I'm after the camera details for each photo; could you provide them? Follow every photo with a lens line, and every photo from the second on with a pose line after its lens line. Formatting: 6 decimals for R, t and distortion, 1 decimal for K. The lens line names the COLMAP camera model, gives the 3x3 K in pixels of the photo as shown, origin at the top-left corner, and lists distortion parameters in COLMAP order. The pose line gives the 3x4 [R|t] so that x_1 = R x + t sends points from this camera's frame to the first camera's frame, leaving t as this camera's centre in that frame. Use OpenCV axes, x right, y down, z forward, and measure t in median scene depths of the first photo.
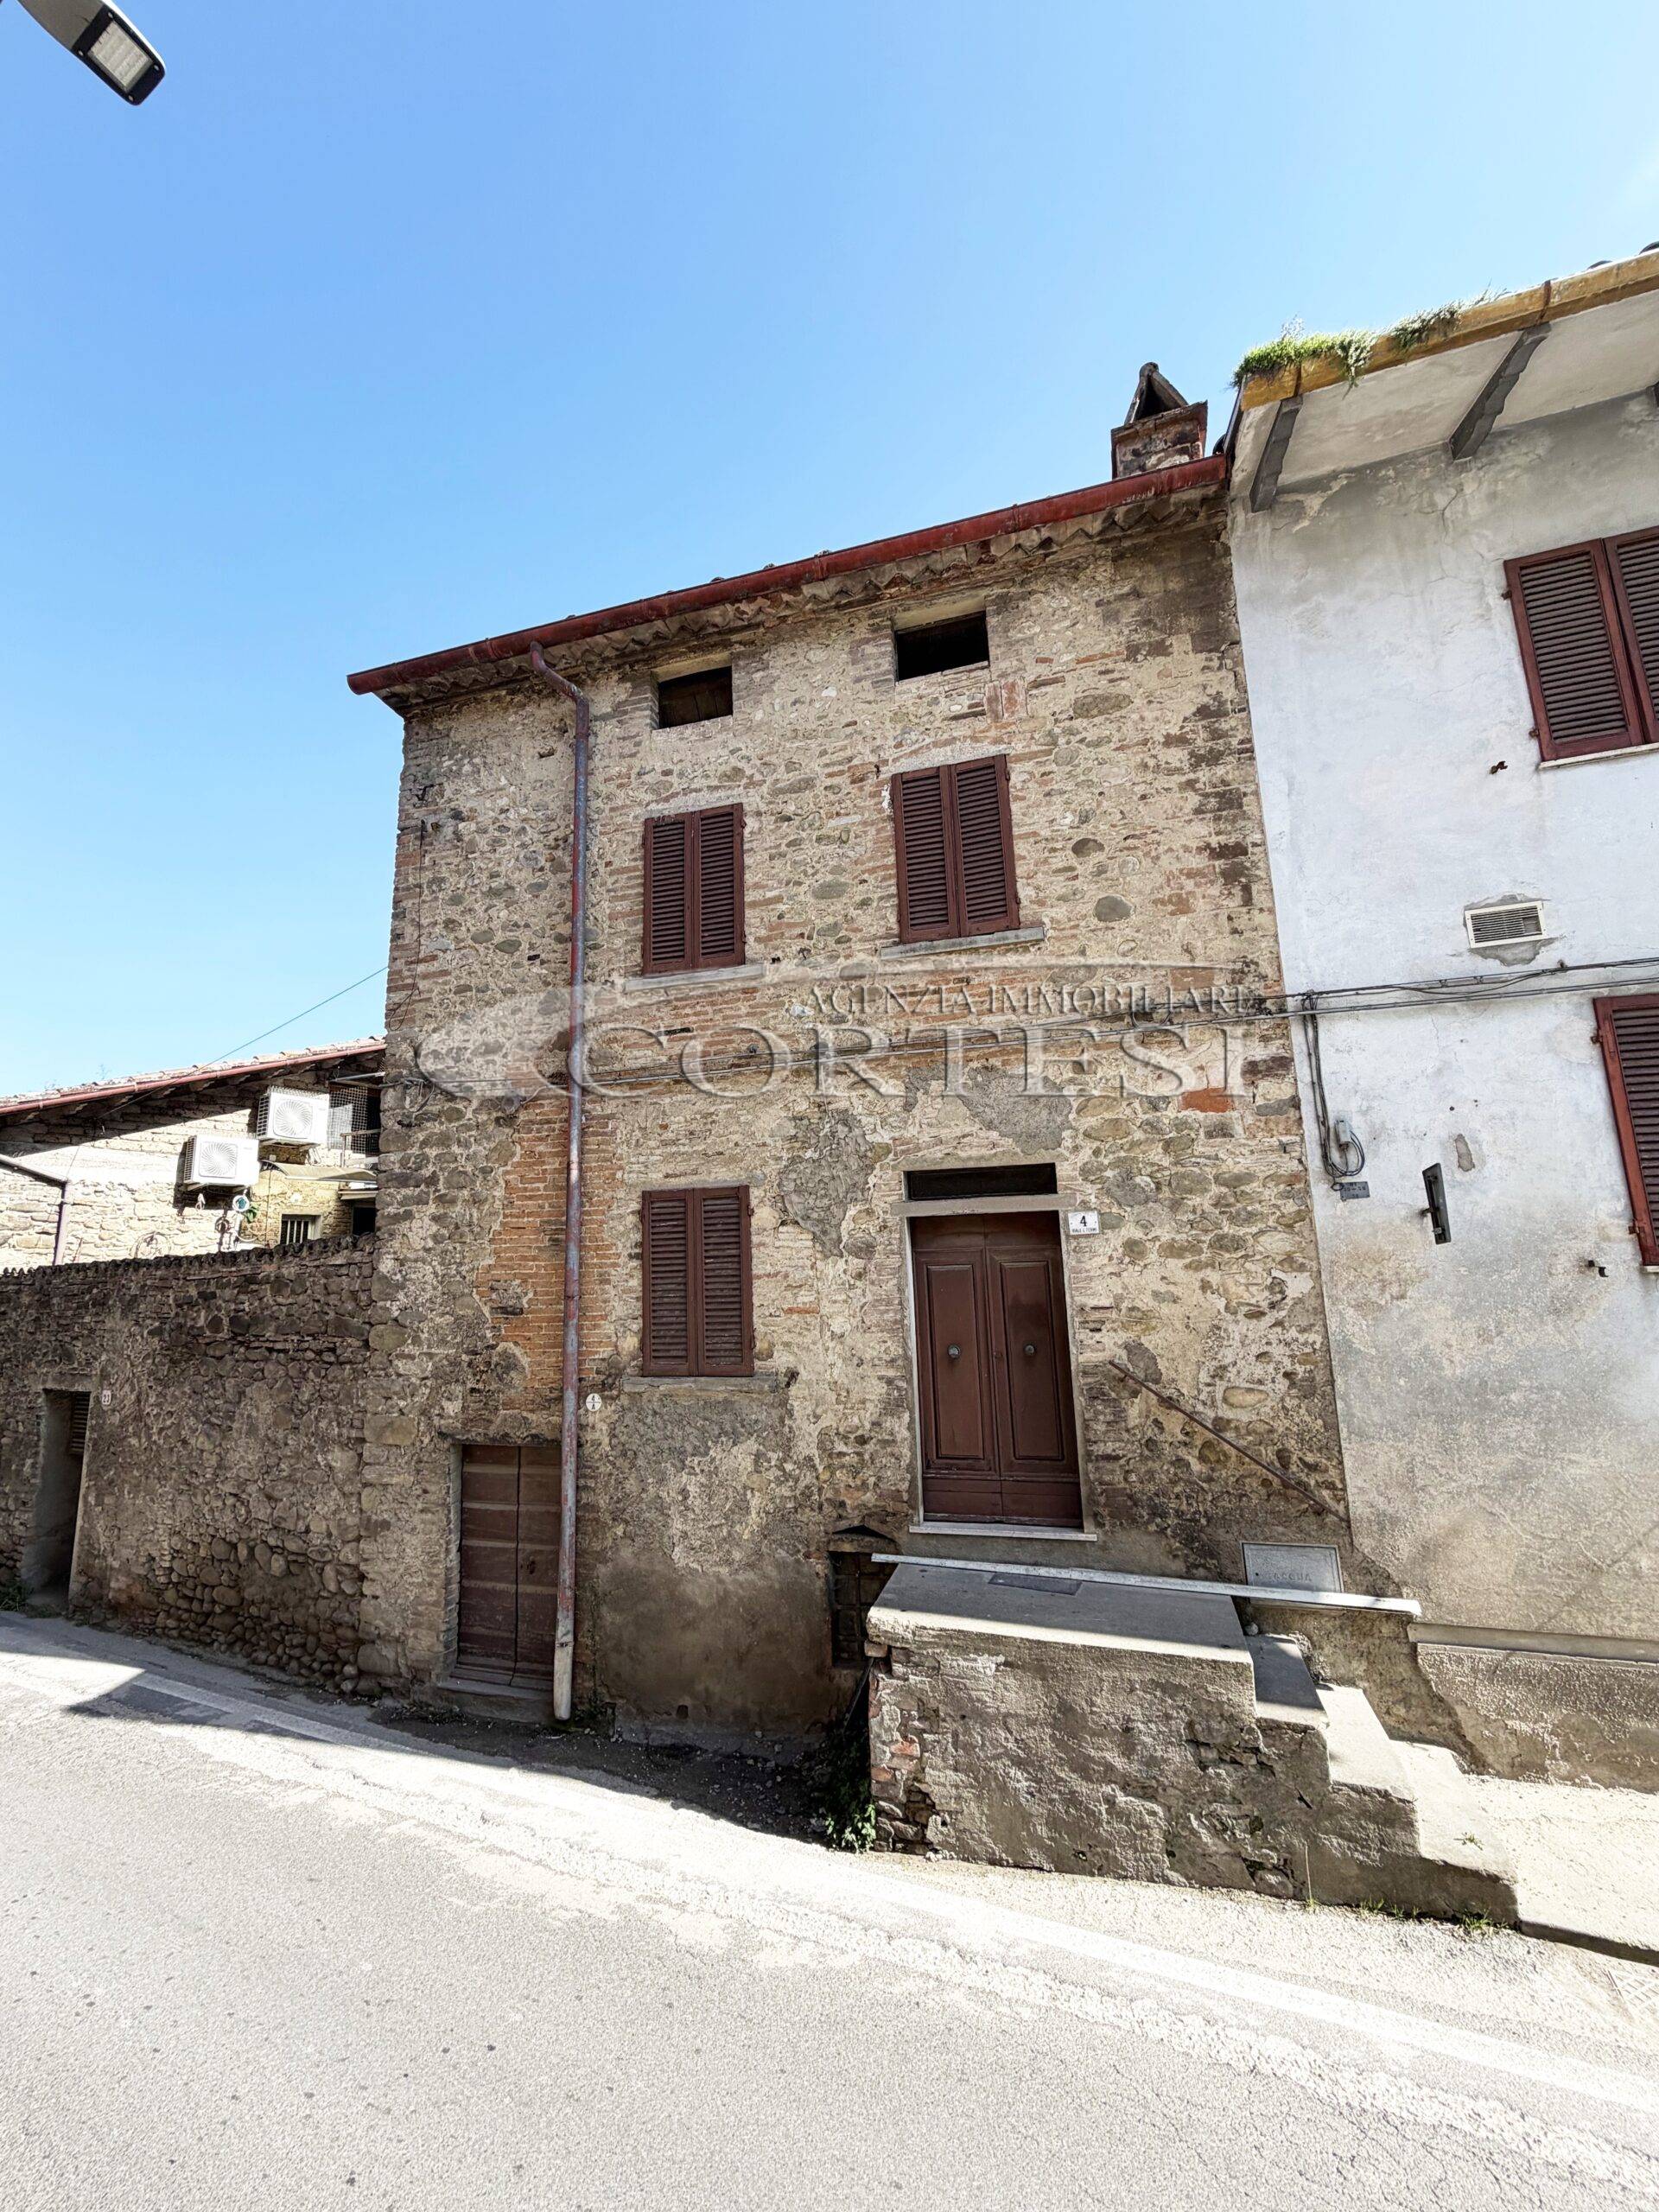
lens RADIAL K [[885.6, 0, 782.9], [0, 885.6, 1094.6], [0, 0, 1]] dist [0.000331, 0.000209]
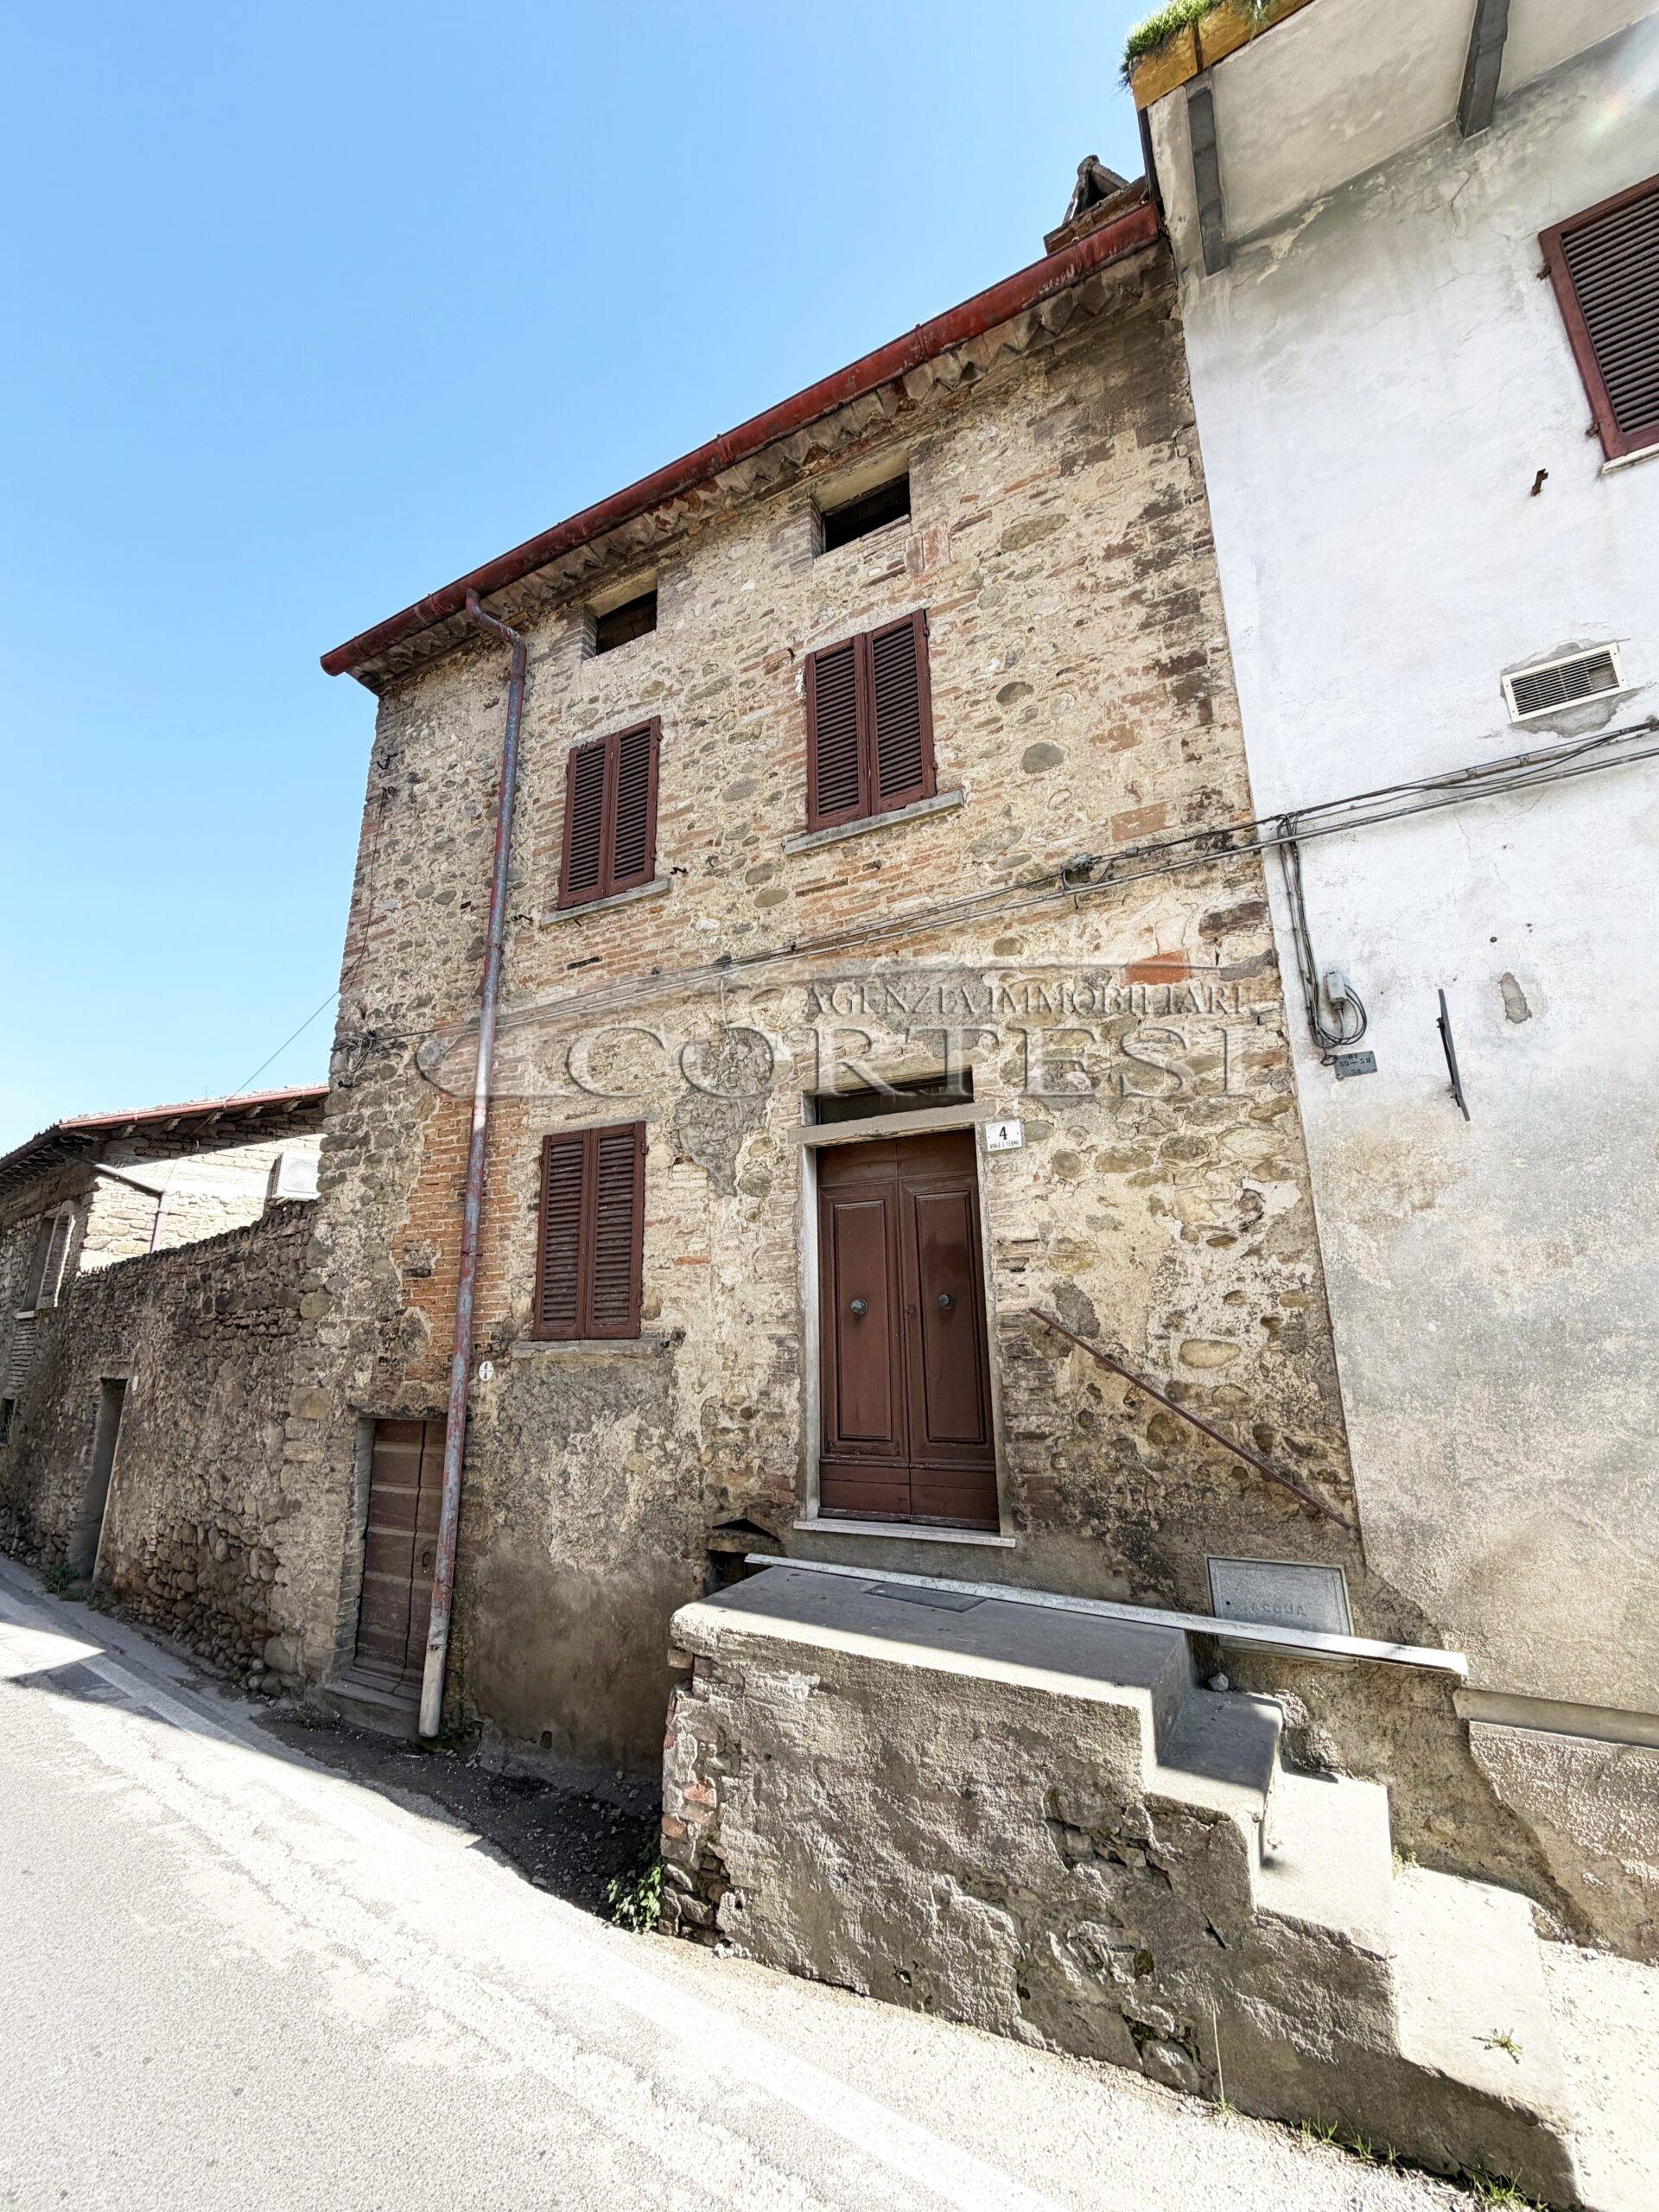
lens RADIAL K [[885.6, 0, 782.9], [0, 885.6, 1094.6], [0, 0, 1]] dist [0.000331, 0.000209]
pose [[0.981805, -0.030915, -0.187361, 0.276160], [0.017235, 0.997094, -0.074209, 0.152896], [0.189110, 0.069630, 0.979484, 0.177217]]
